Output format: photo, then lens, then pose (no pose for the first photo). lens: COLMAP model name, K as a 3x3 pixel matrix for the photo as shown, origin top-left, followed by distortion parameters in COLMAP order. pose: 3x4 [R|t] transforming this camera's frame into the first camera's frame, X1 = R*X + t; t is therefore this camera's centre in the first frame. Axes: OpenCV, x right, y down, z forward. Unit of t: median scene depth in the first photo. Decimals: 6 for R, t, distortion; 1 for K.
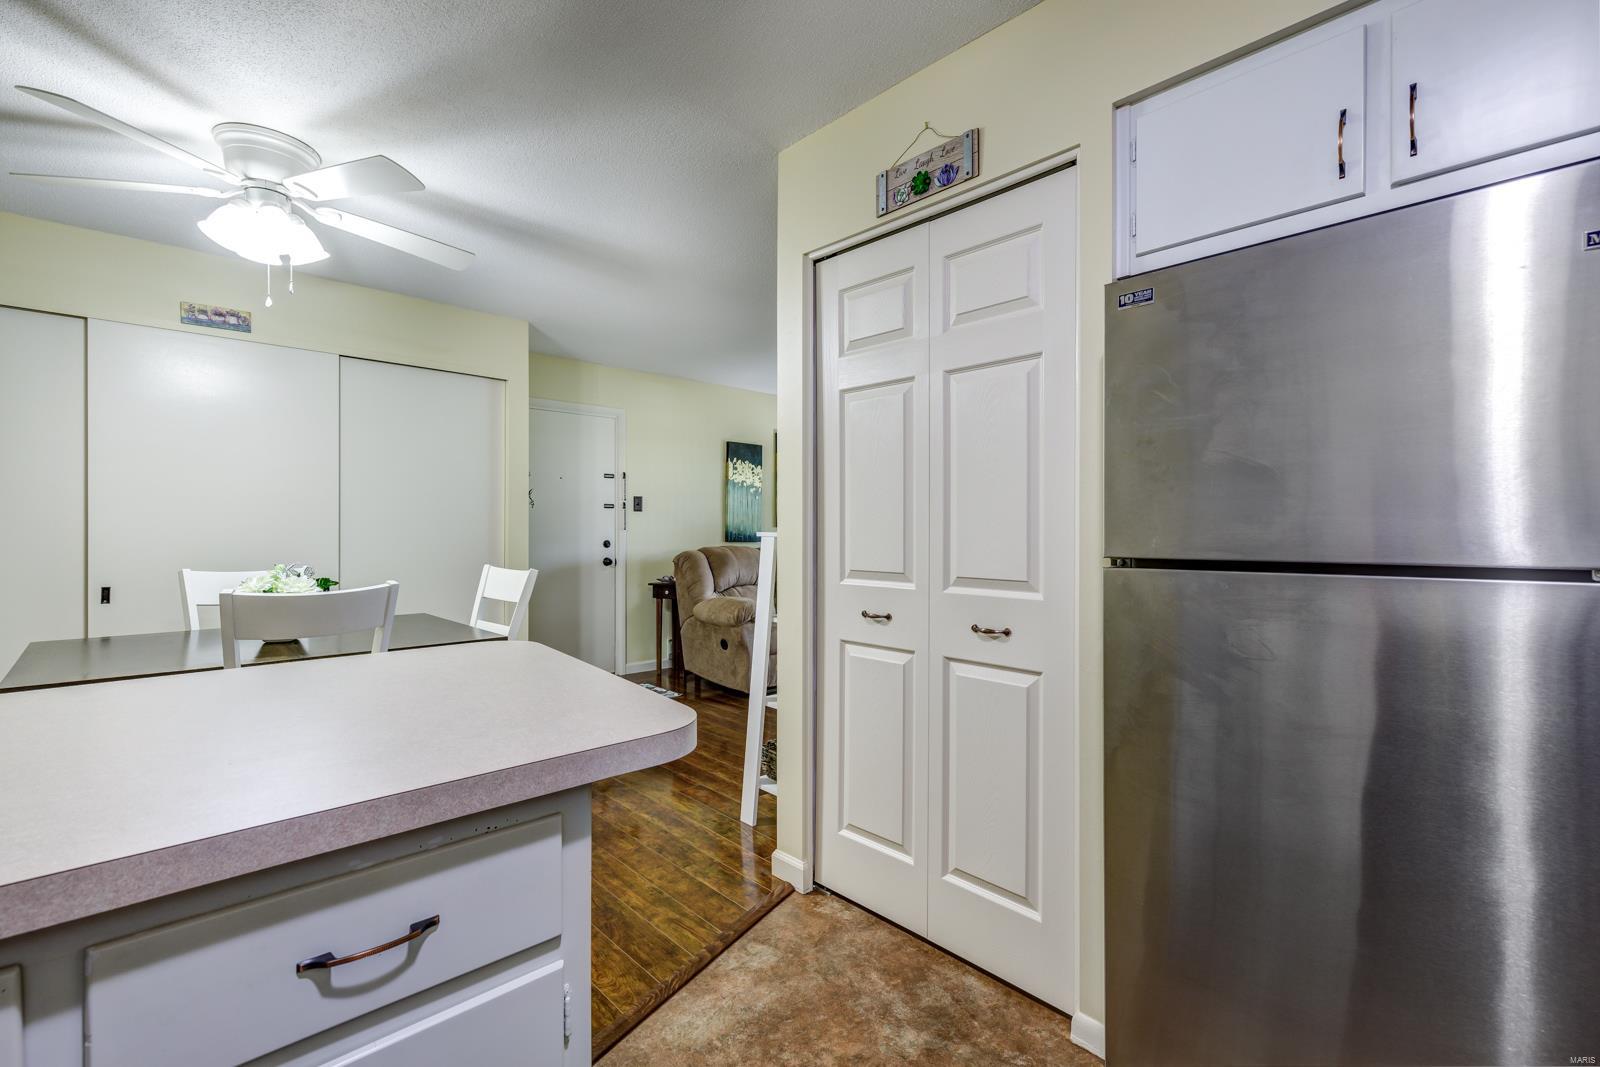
lens RADIAL K [[726.4, 0, 798.8], [0, 726.4, 528.2], [0, 0, 1]] dist [0.018634, 0.000168]
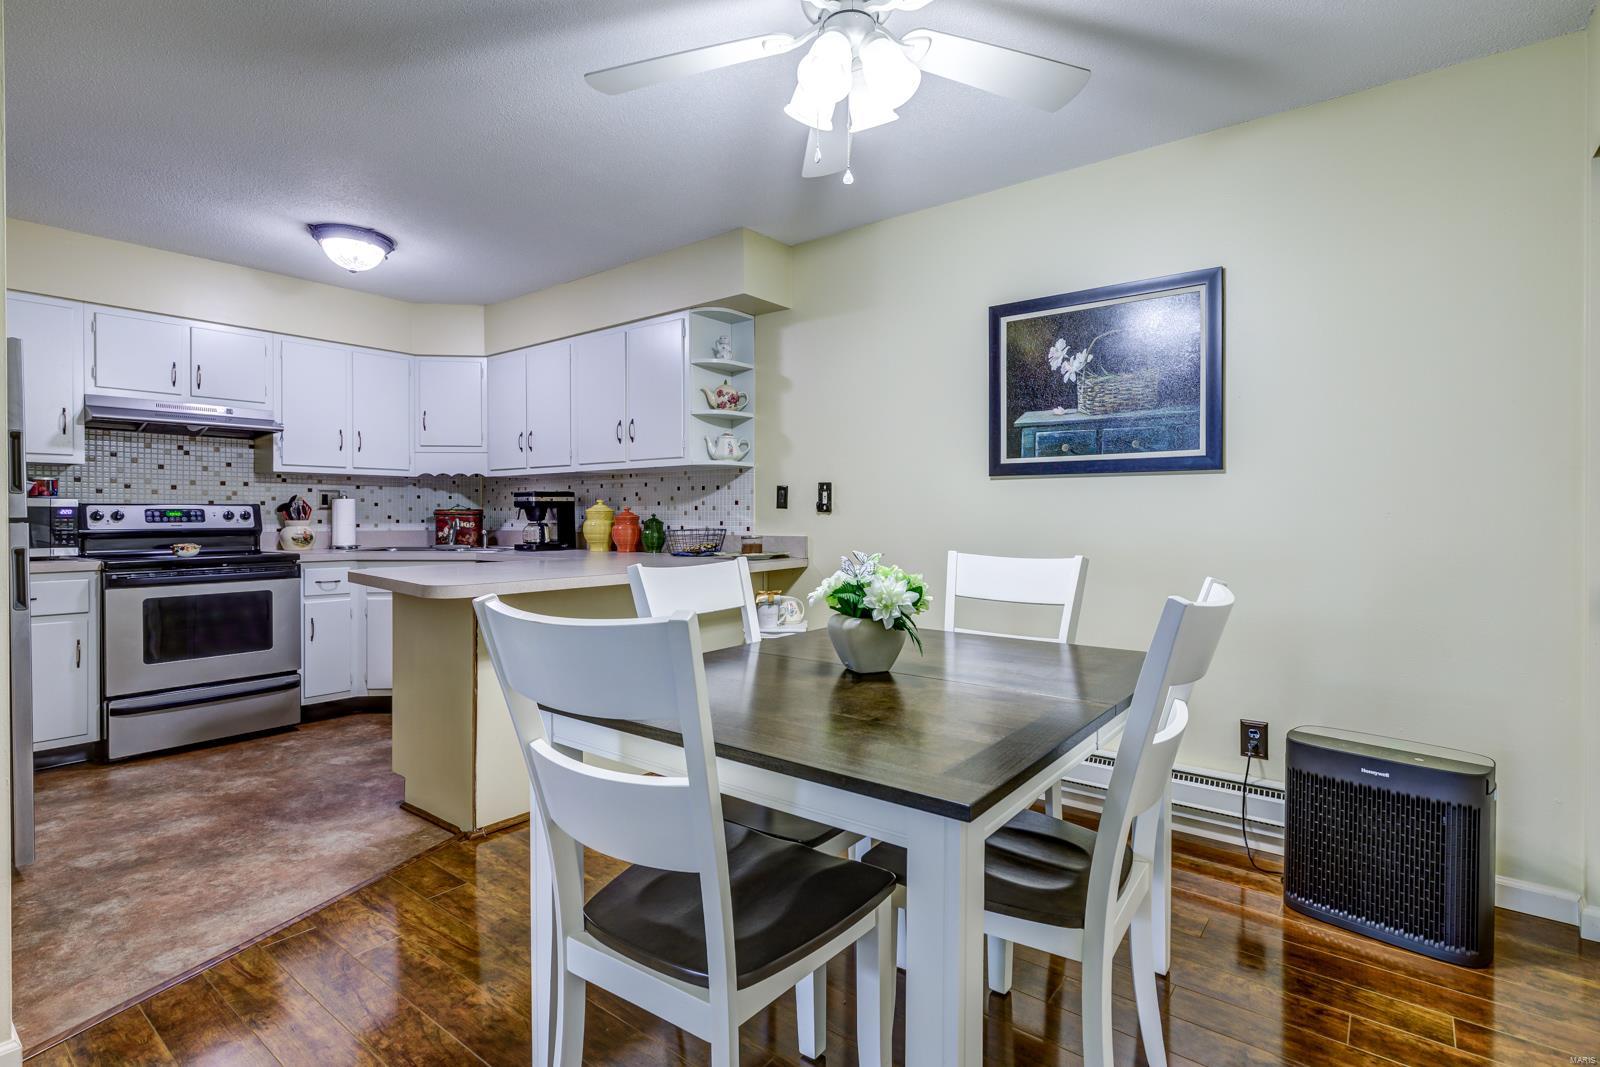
lens RADIAL K [[765.4, 0, 810.9], [0, 765.4, 519.8], [0, 0, 1]] dist [0.000380, 0.000225]
pose [[-0.985103, -0.002108, -0.171954, -0.671636], [-0.003831, 0.999946, 0.009684, 0.016363], [0.171924, 0.010199, -0.985057, 2.064378]]
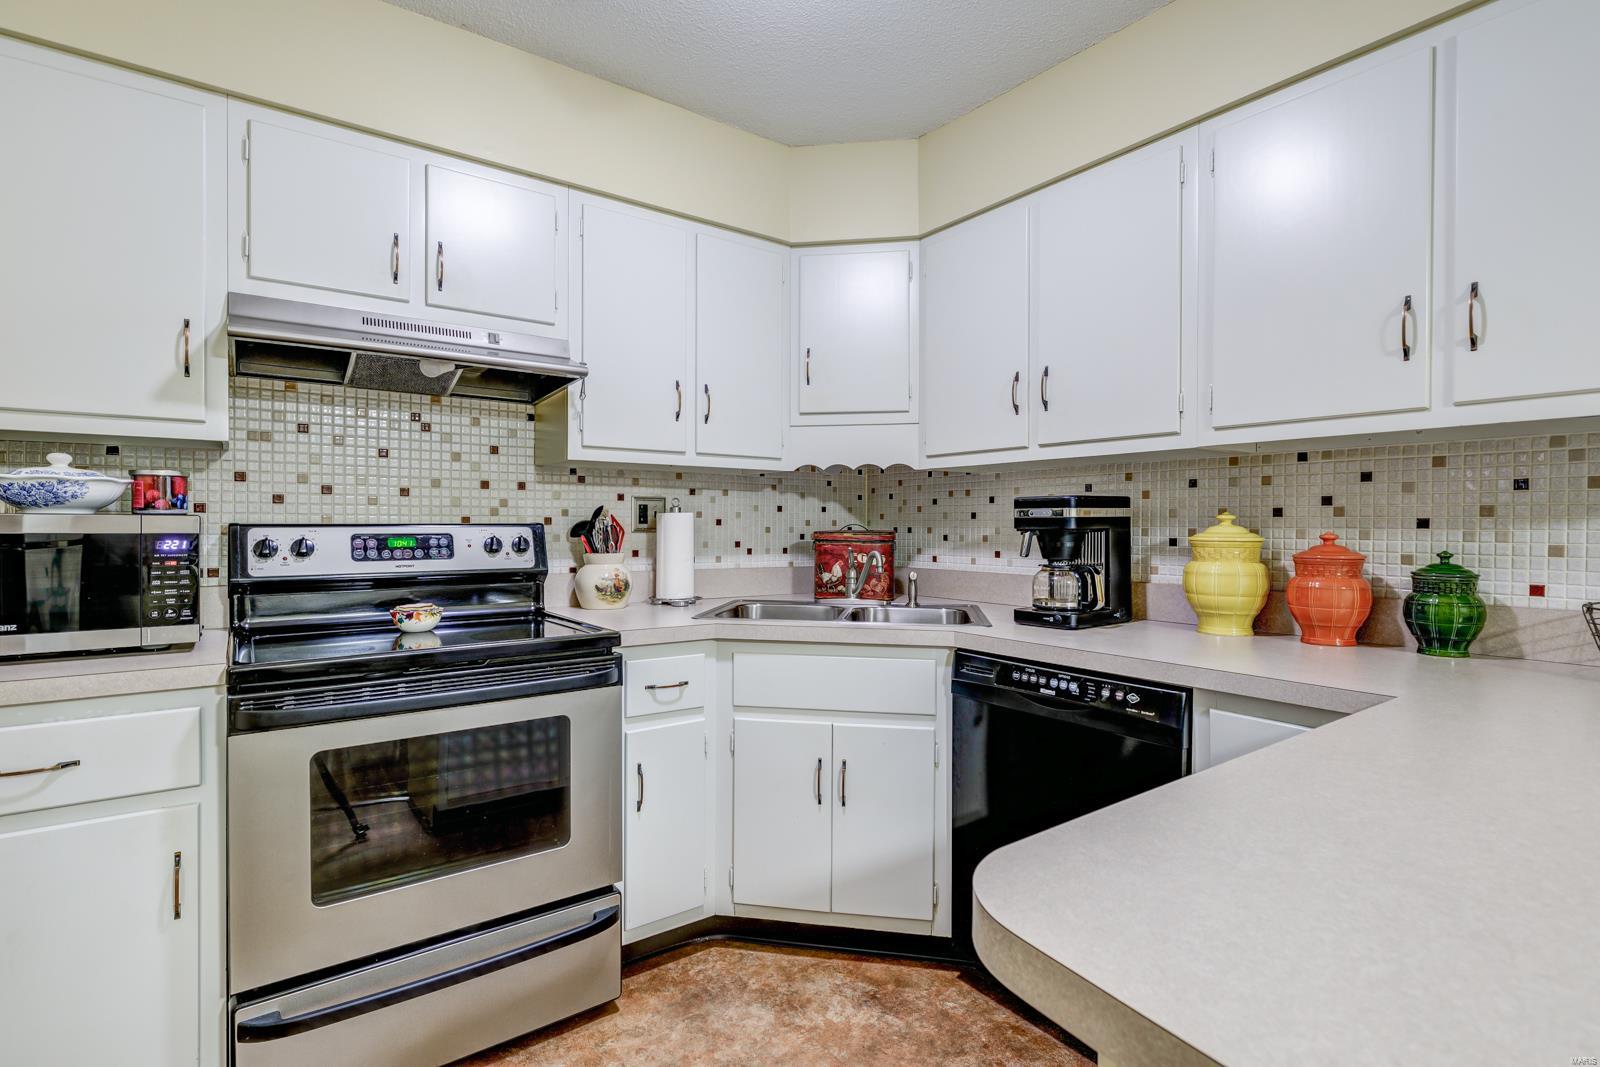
lens RADIAL K [[768.5, 0, 809.1], [0, 768.5, 532.1], [0, 0, 1]] dist [-0.002189, -0.001448]
pose [[-0.994426, -0.007325, 0.105178, -0.038088], [-0.005970, 0.999895, 0.013190, -0.004978], [-0.105263, 0.012489, -0.994366, 0.793090]]
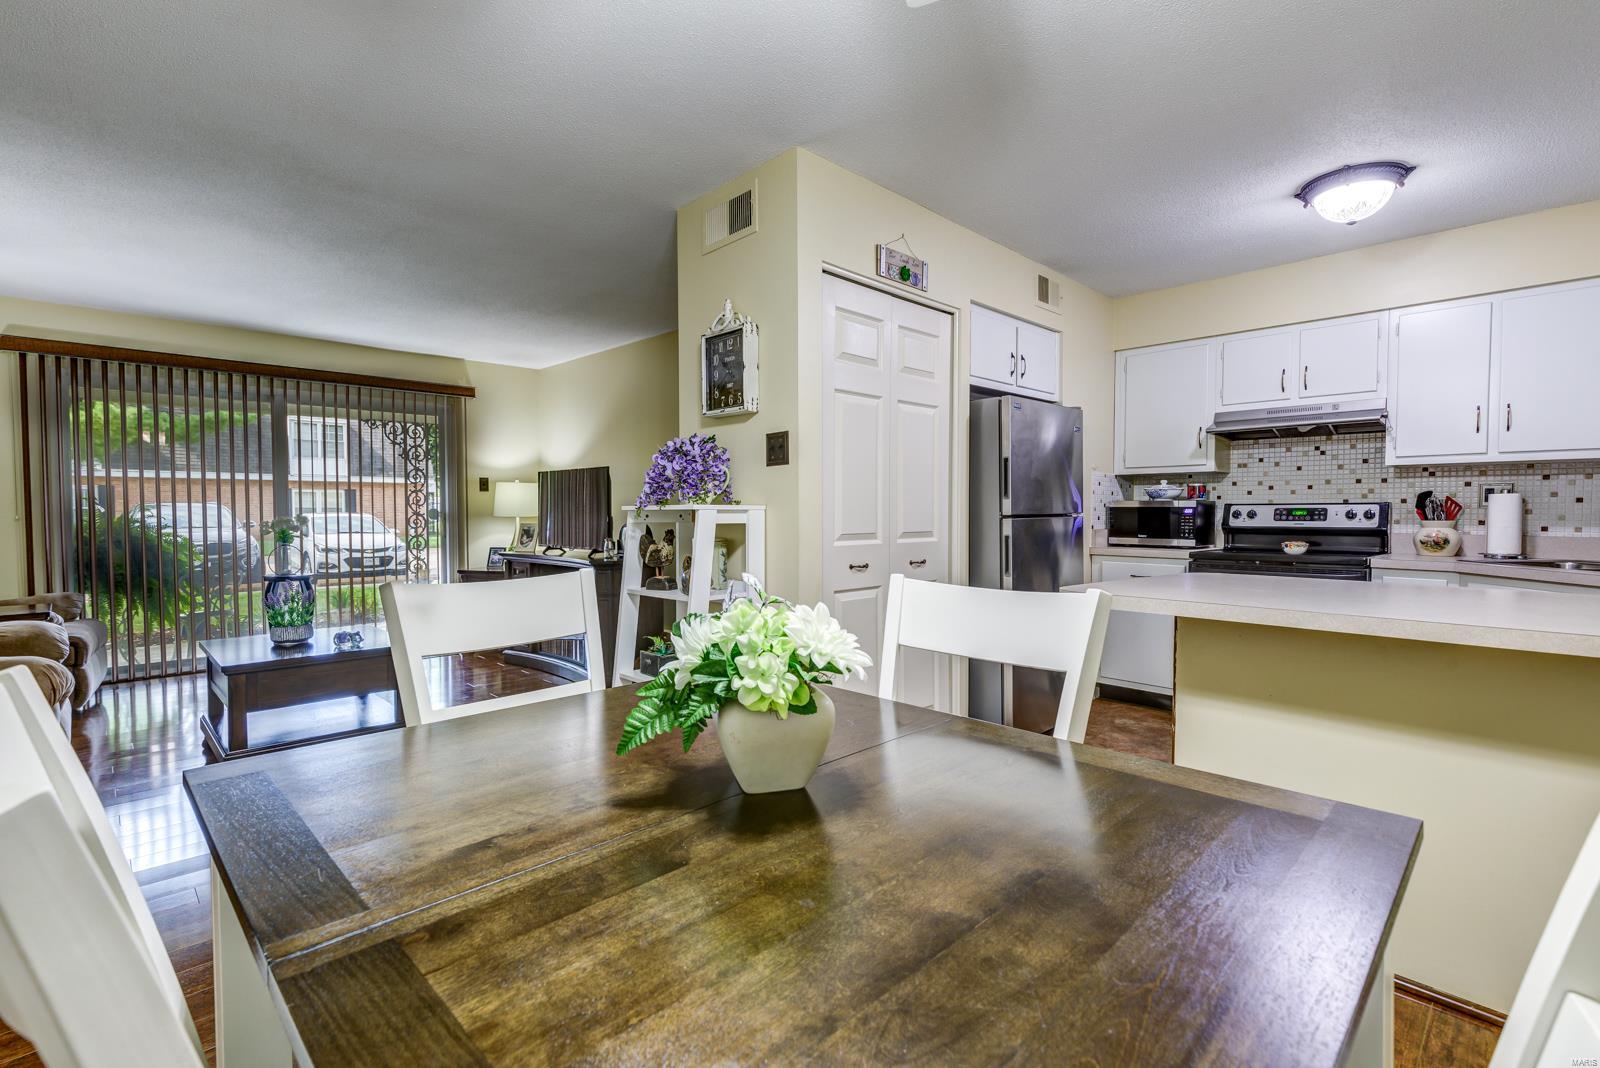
lens RADIAL K [[736.1, 0, 800.0], [0, 736.1, 534.0], [0, 0, 1]] dist [0.001446, 0.000453]
pose [[-0.026934, -0.034364, 0.999046, -1.349231], [0.000791, 0.999408, 0.034397, 0.014278], [-0.999637, 0.001716, -0.026891, 1.239148]]
